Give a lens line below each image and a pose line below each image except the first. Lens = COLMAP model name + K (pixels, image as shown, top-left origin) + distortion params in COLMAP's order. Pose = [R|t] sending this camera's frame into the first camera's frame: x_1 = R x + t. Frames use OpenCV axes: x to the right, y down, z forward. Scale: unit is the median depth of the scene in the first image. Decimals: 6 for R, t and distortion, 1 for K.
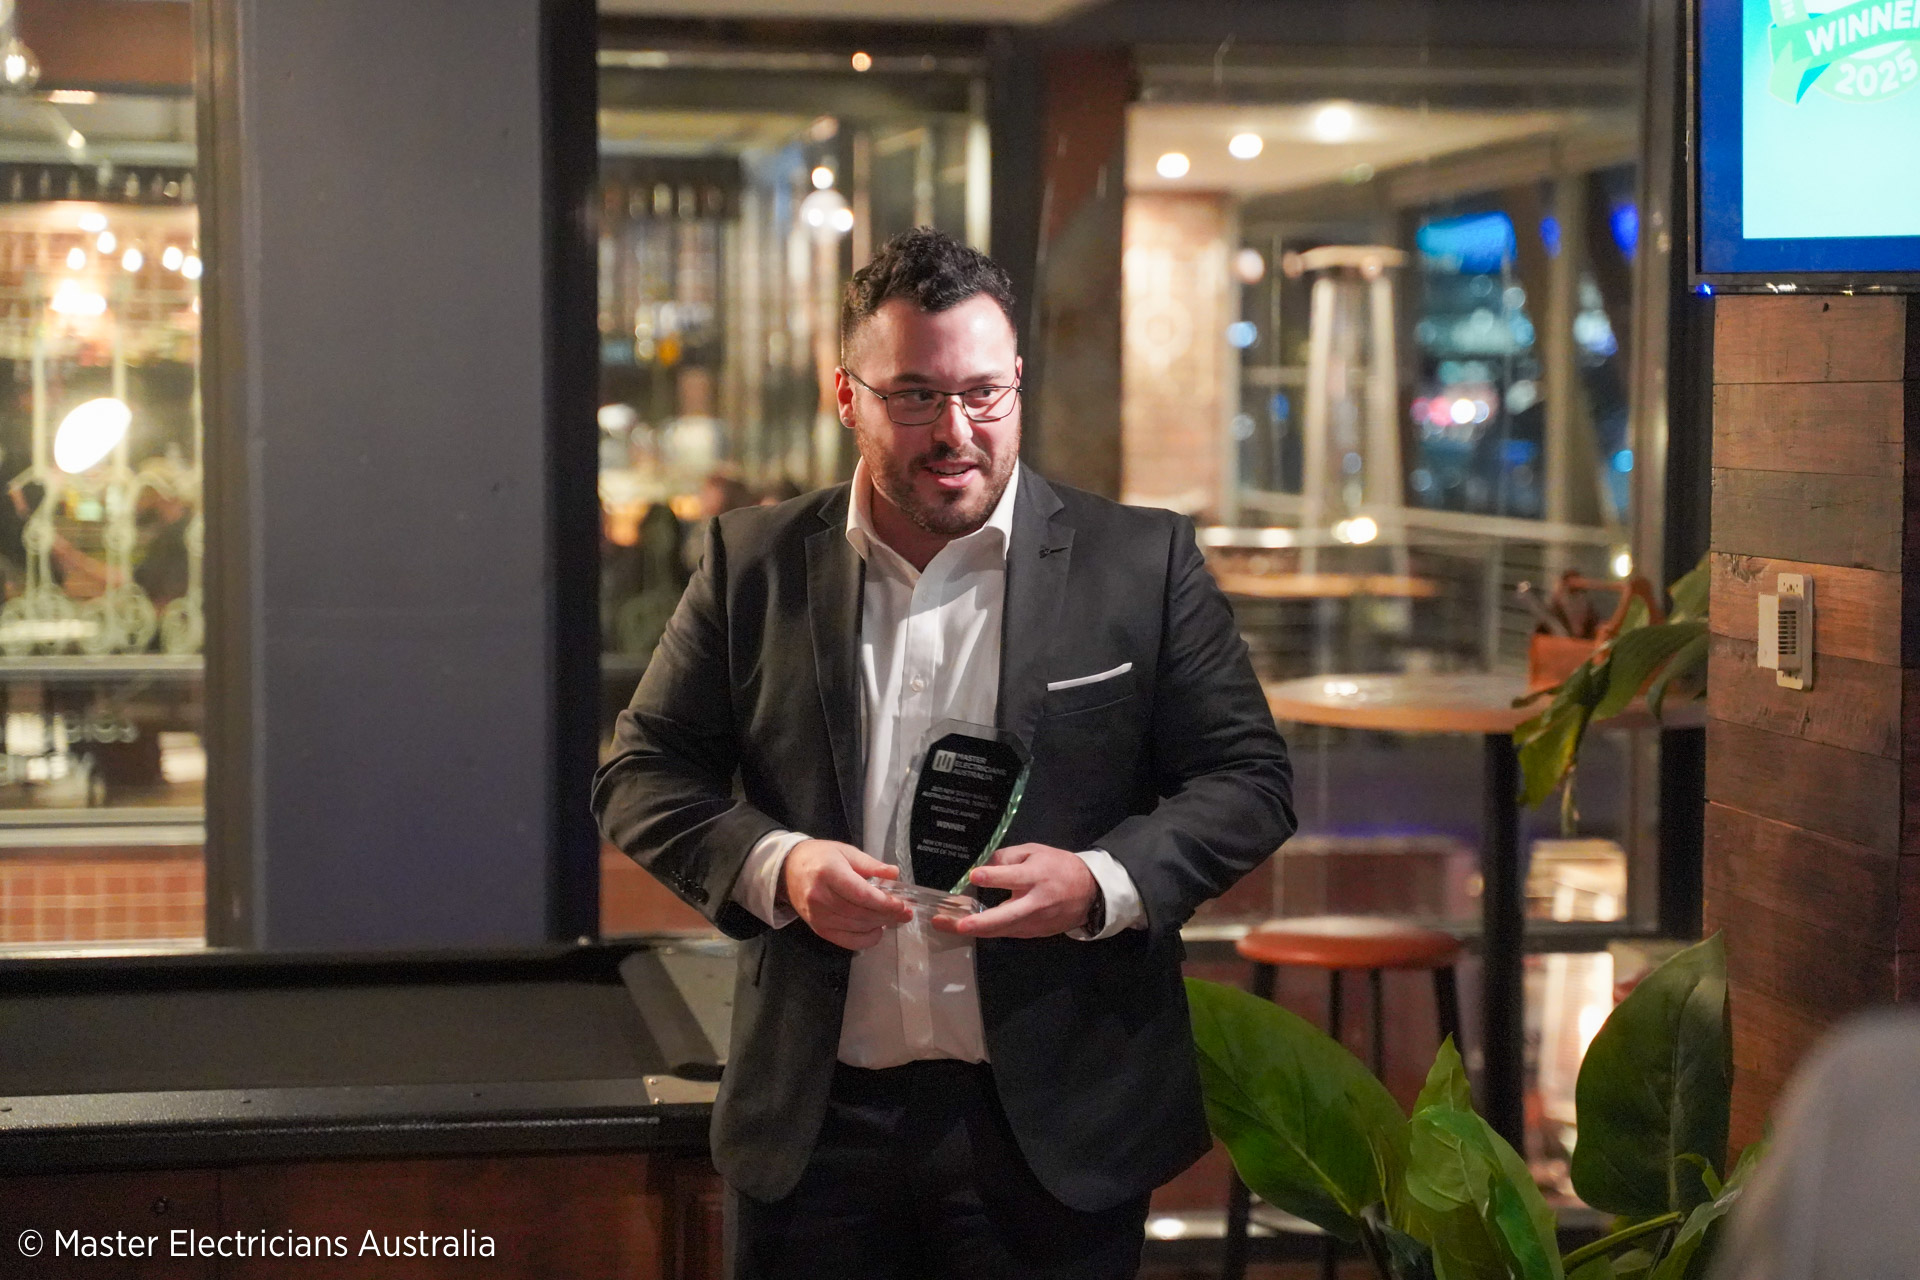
lens RADIAL K [[4093.9, 0, 991.1], [0, 4093.9, 637.4], [0, 0, 1]] dist [0.353010, 0.000000]
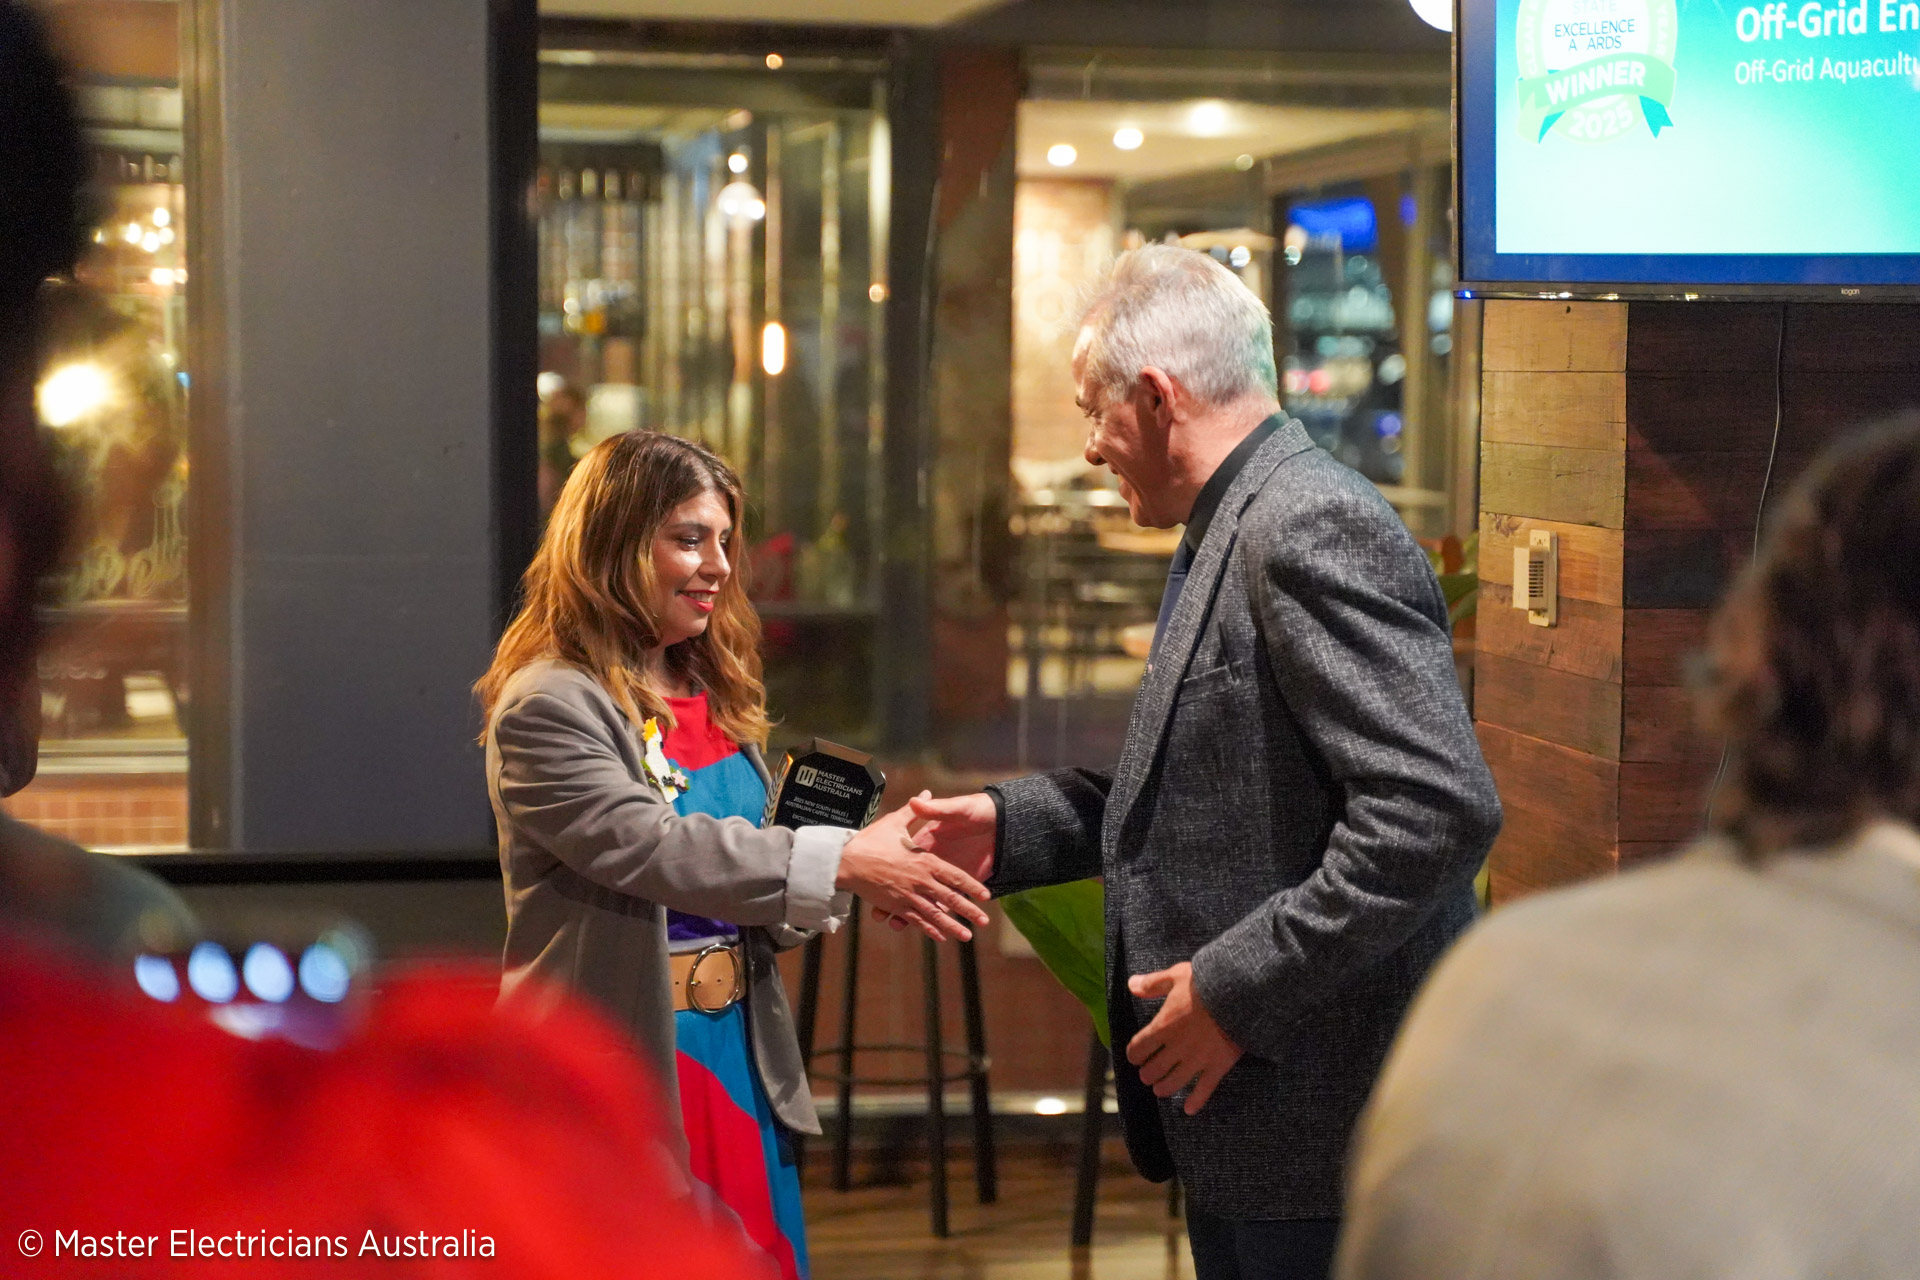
lens RADIAL K [[4108.4, 0, 910.0], [0, 4108.4, 624.8], [0, 0, 1]] dist [0.372769, 0.000000]
pose [[0.999977, 0.006560, 0.001507, 0.004266], [-0.006570, 0.999957, 0.006527, 0.002724], [-0.001465, -0.006537, 0.999978, -0.102115]]
